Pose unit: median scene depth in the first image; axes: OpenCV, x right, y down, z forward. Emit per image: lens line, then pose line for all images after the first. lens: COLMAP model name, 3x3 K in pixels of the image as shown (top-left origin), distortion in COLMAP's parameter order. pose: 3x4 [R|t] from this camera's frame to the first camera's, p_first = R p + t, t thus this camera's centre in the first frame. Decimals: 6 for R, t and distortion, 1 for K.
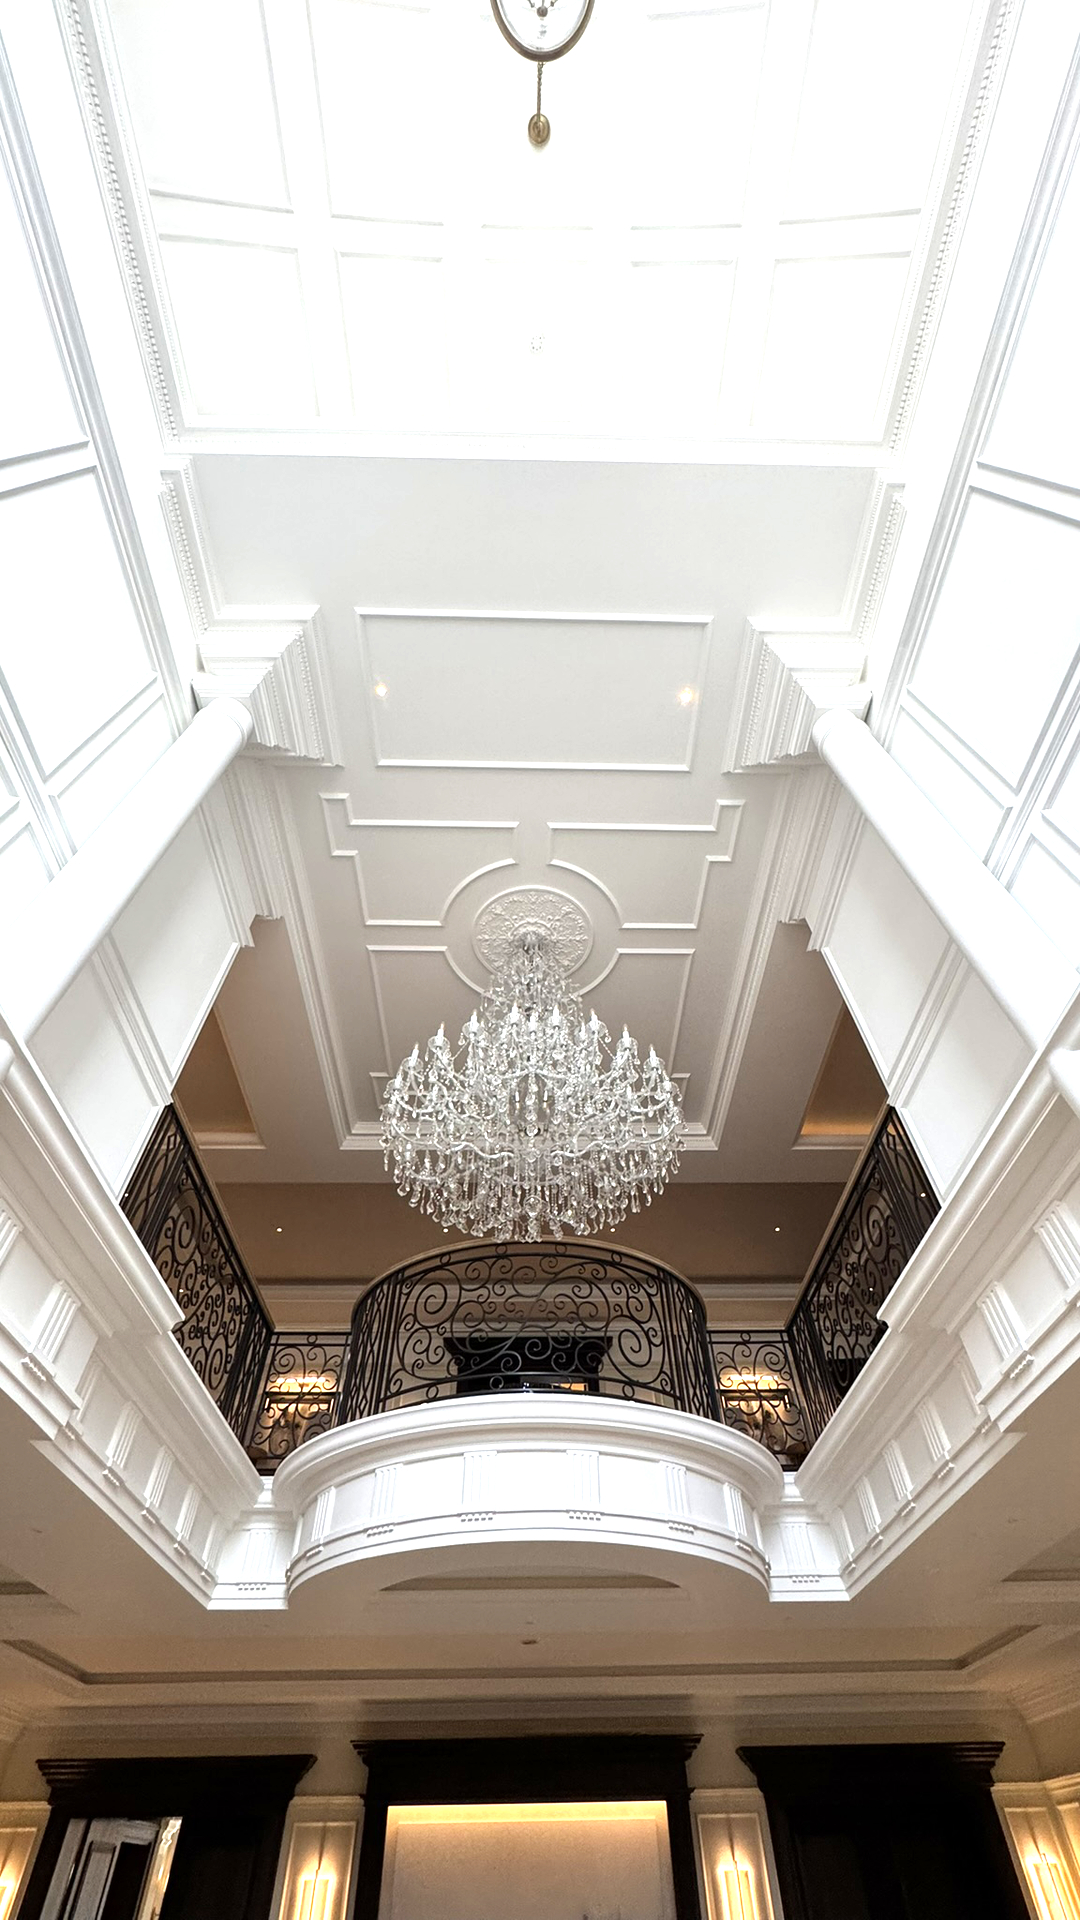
lens RADIAL K [[772.5, 0, 543.5], [0, 772.5, 953.4], [0, 0, 1]] dist [-0.001707, -0.000070]
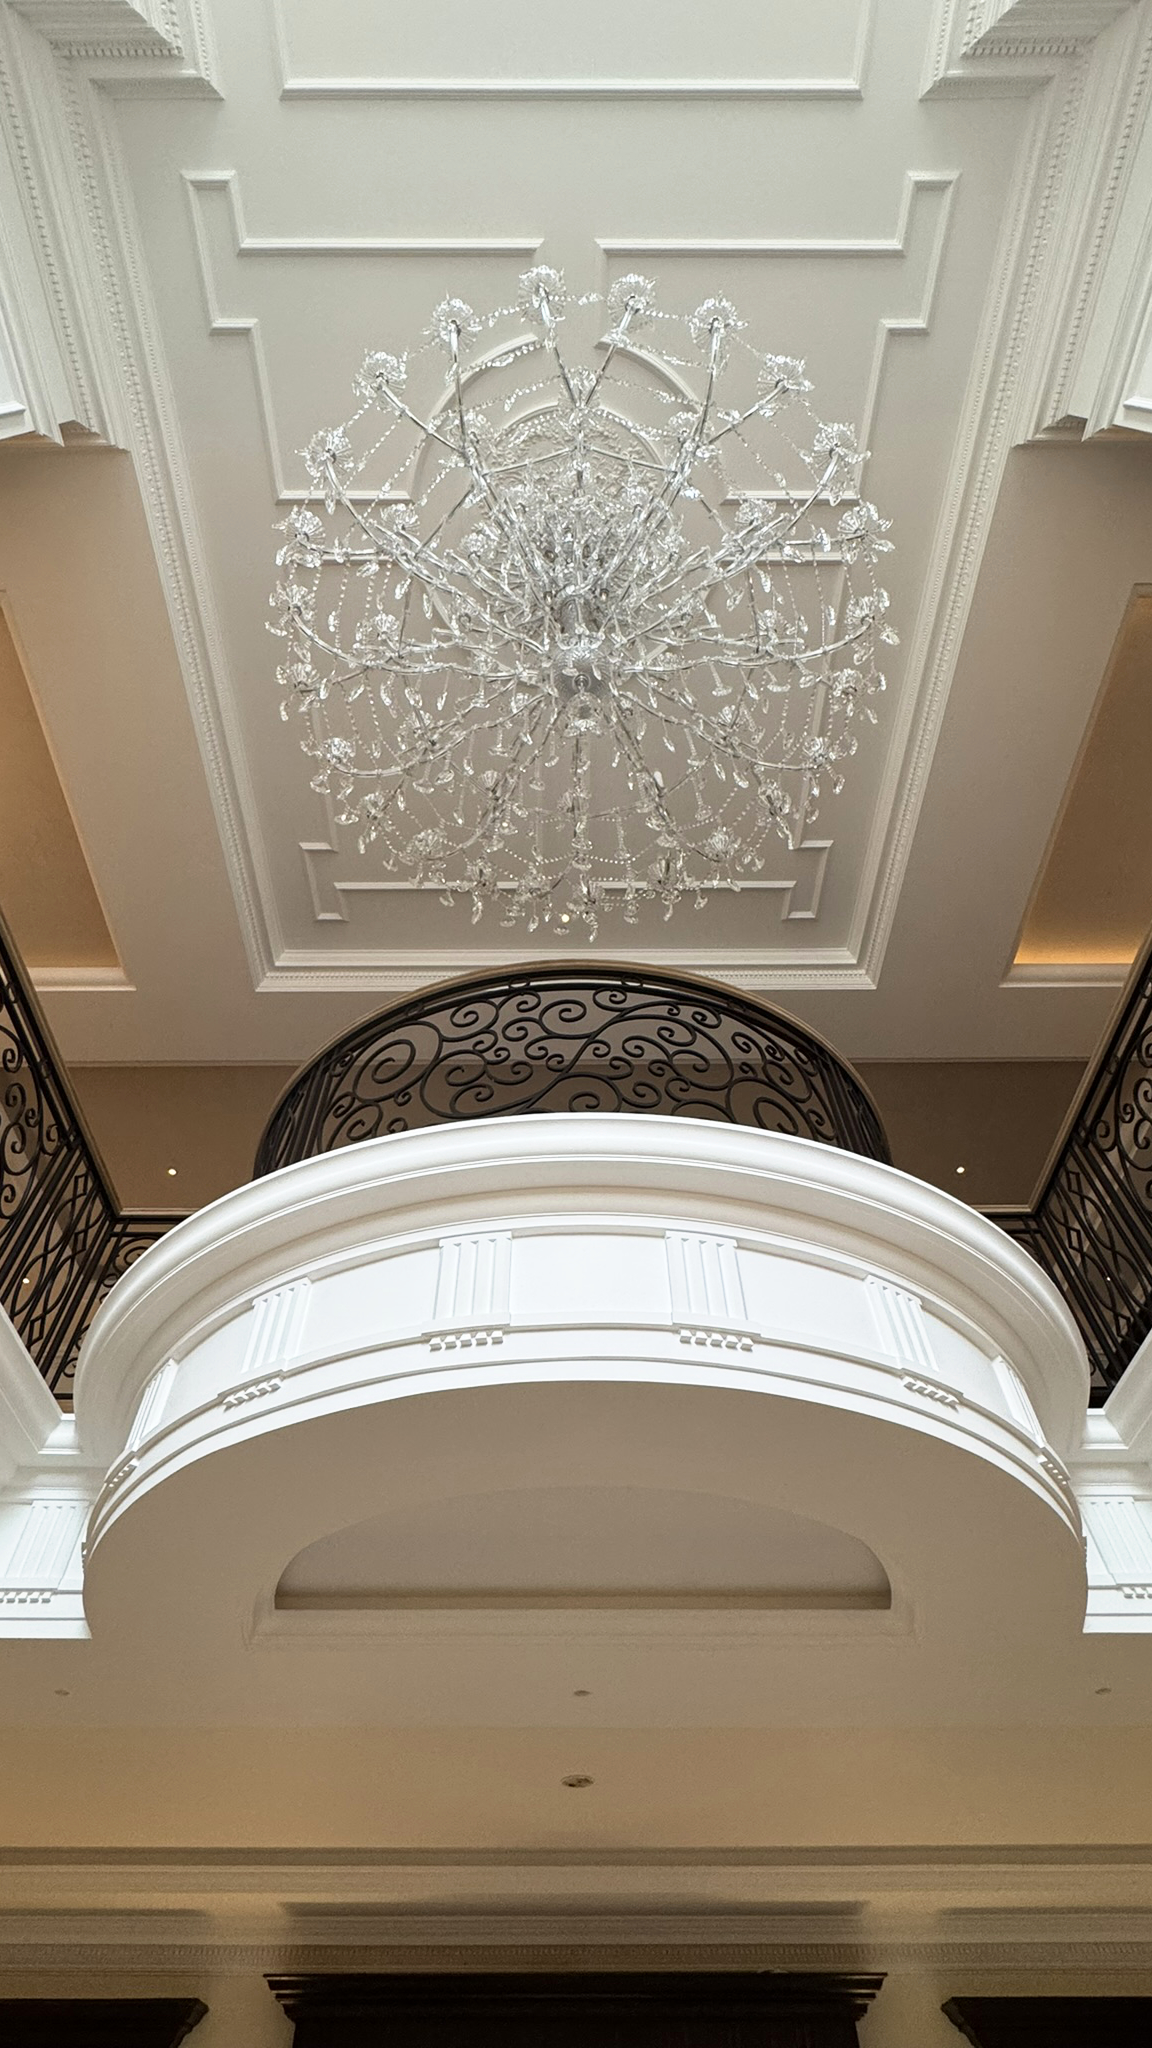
lens RADIAL K [[965.5, 0, 547.8], [0, 965.5, 1006.7], [0, 0, 1]] dist [-0.040641, 0.030306]
pose [[0.999564, -0.009404, -0.028002, -0.016767], [0.008579, 0.999530, -0.029431, 0.450831], [0.028266, 0.029178, 0.999175, 0.377773]]
